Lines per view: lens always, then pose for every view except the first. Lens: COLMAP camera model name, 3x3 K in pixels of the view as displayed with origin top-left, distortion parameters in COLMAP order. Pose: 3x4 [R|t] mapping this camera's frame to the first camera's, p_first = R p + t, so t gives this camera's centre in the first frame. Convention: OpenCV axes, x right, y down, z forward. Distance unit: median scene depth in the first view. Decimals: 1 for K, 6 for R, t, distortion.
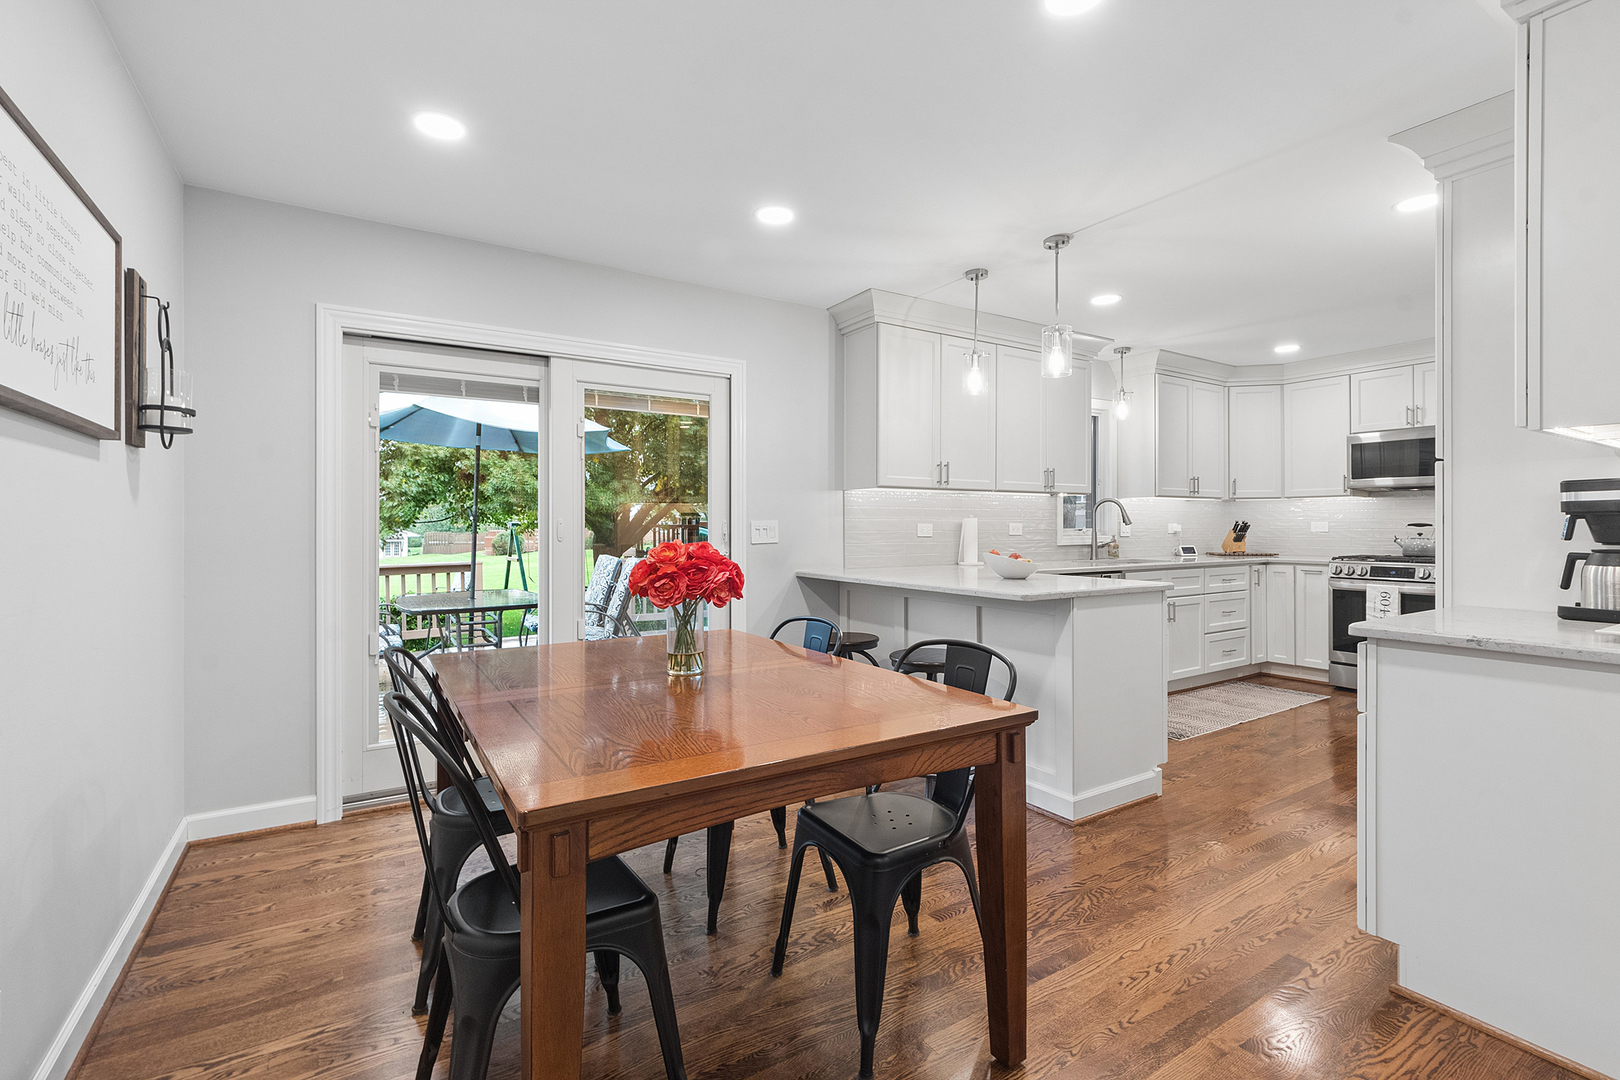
lens RADIAL K [[729.3, 0, 803.3], [0, 729.3, 520.7], [0, 0, 1]] dist [0.000666, -0.000469]
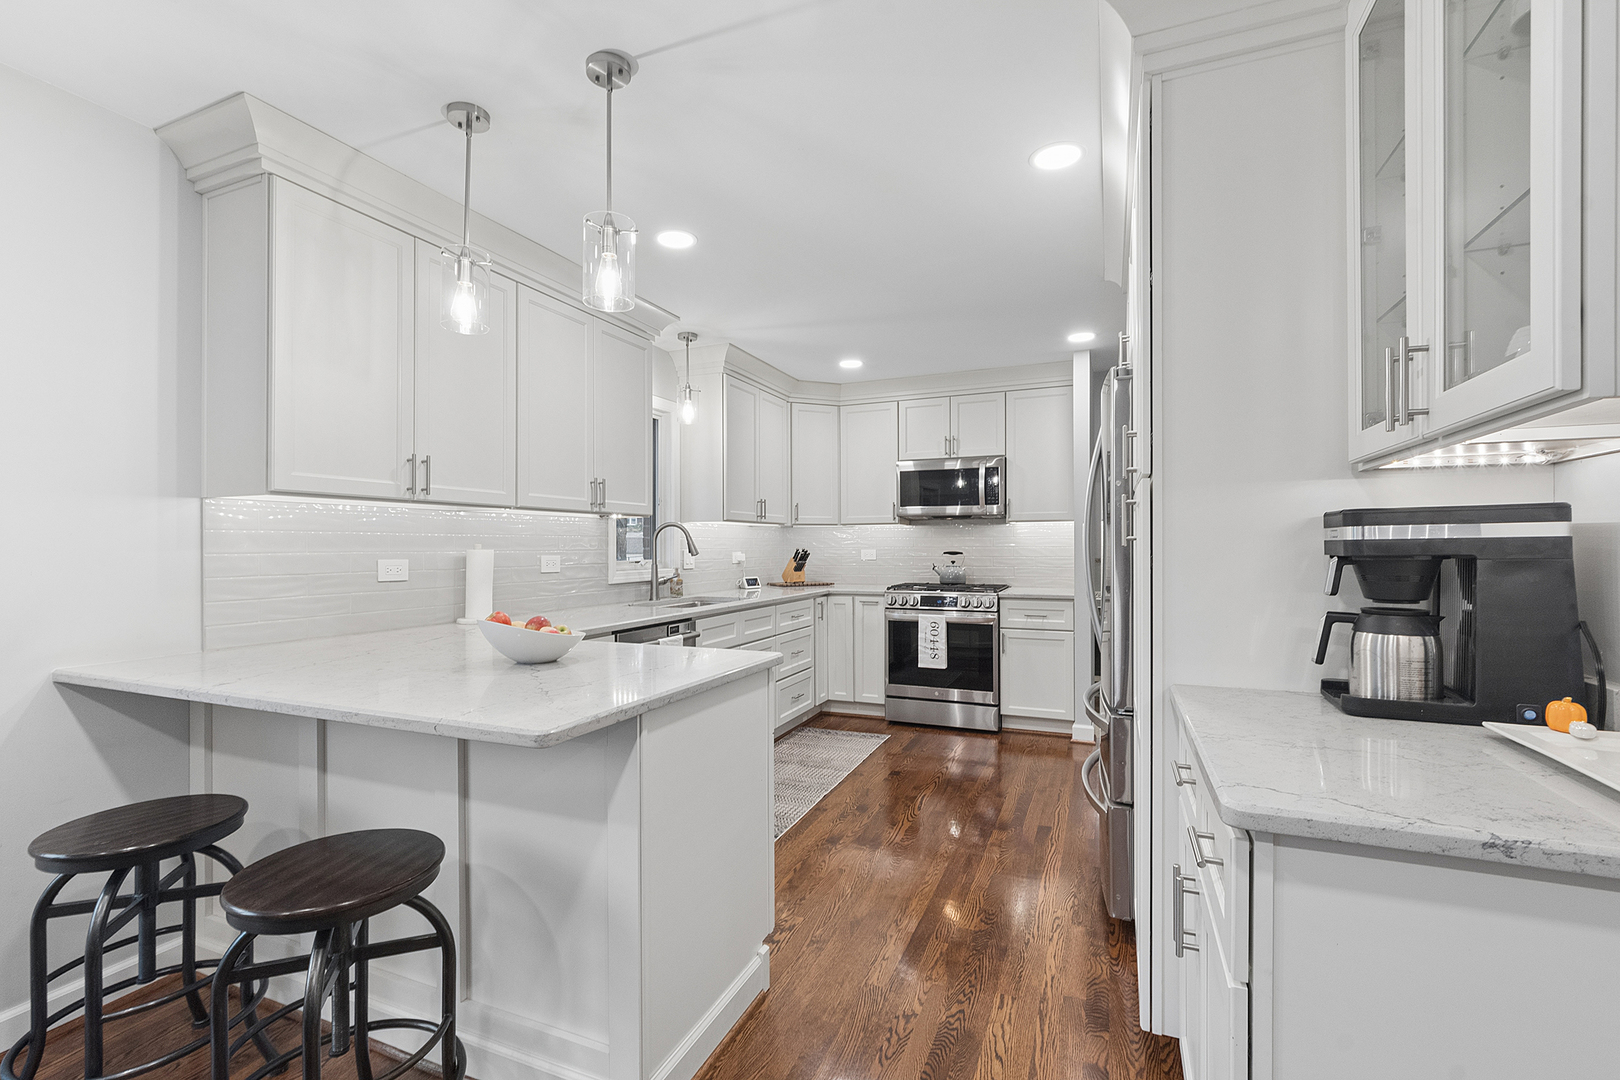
lens RADIAL K [[716.8, 0, 803.4], [0, 716.8, 546.8], [0, 0, 1]] dist [0.000990, -0.000397]
pose [[0.823328, -0.002451, 0.567560, 0.096576], [-0.001187, 0.999981, 0.006040, -0.009059], [-0.567564, -0.005647, 0.823310, 0.284183]]
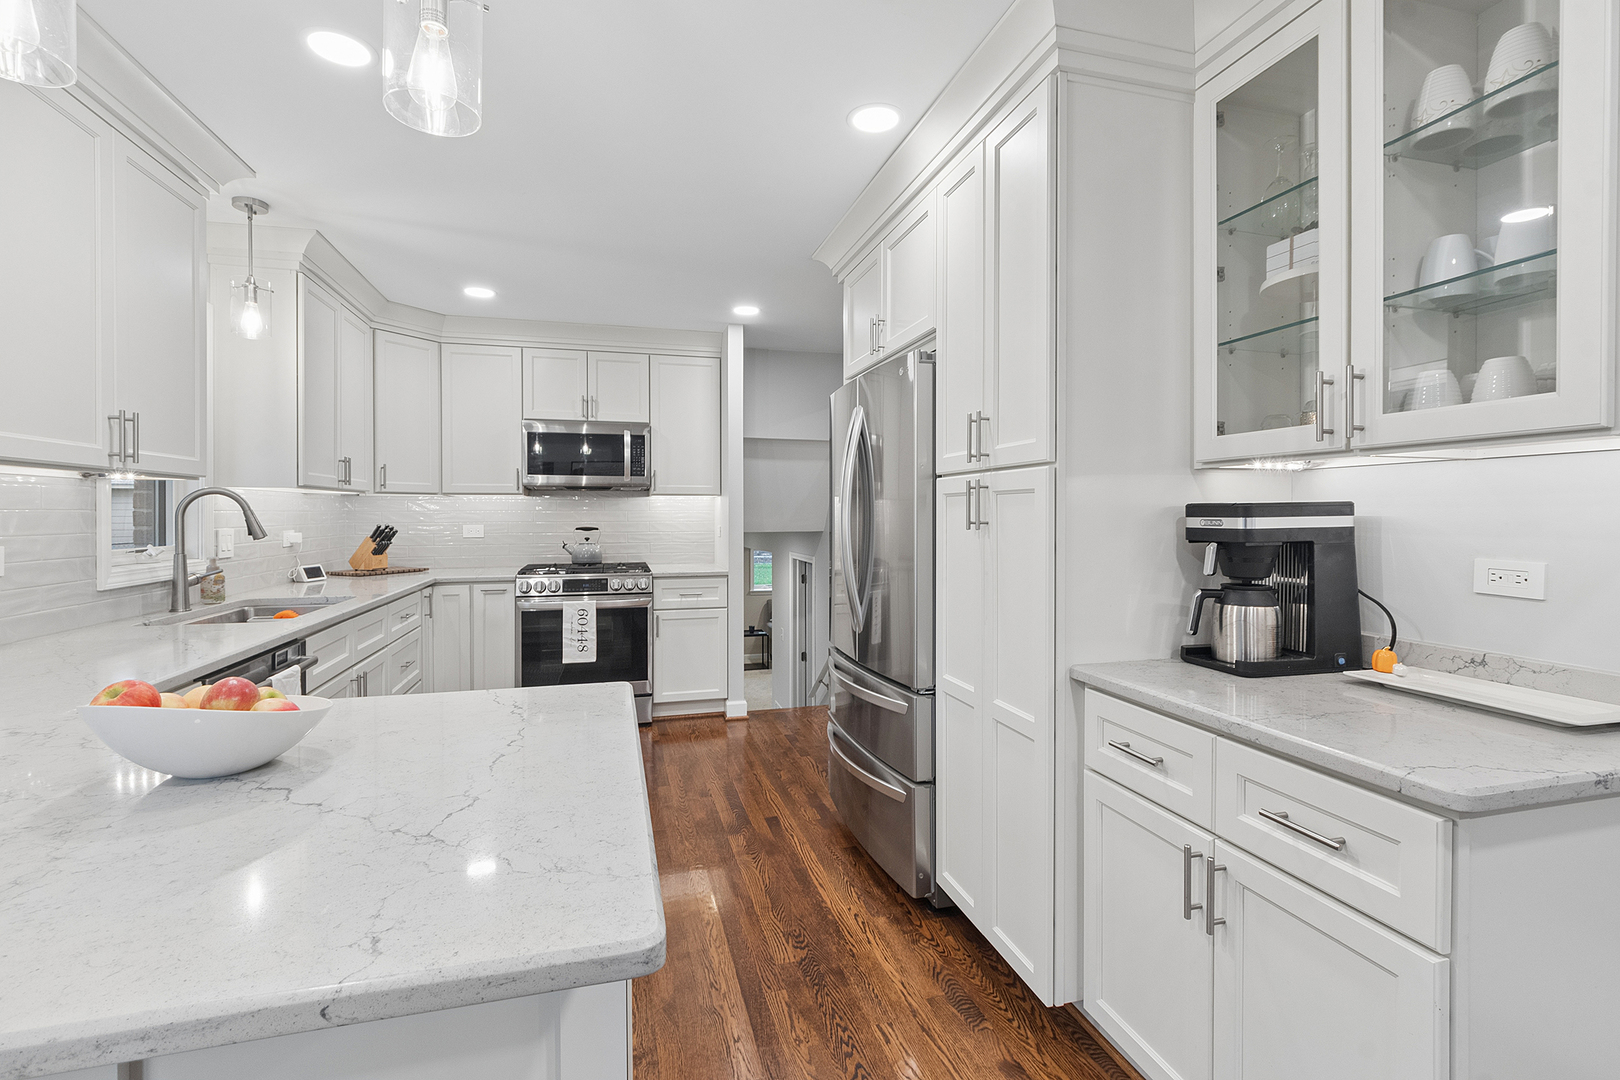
lens RADIAL K [[729.3, 0, 803.3], [0, 729.3, 520.7], [0, 0, 1]] dist [0.000666, -0.000469]
pose [[0.296439, -0.009280, 0.955007, 0.054950], [-0.005447, 0.999920, 0.011407, -0.016158], [-0.955036, -0.008584, 0.296365, 0.467514]]
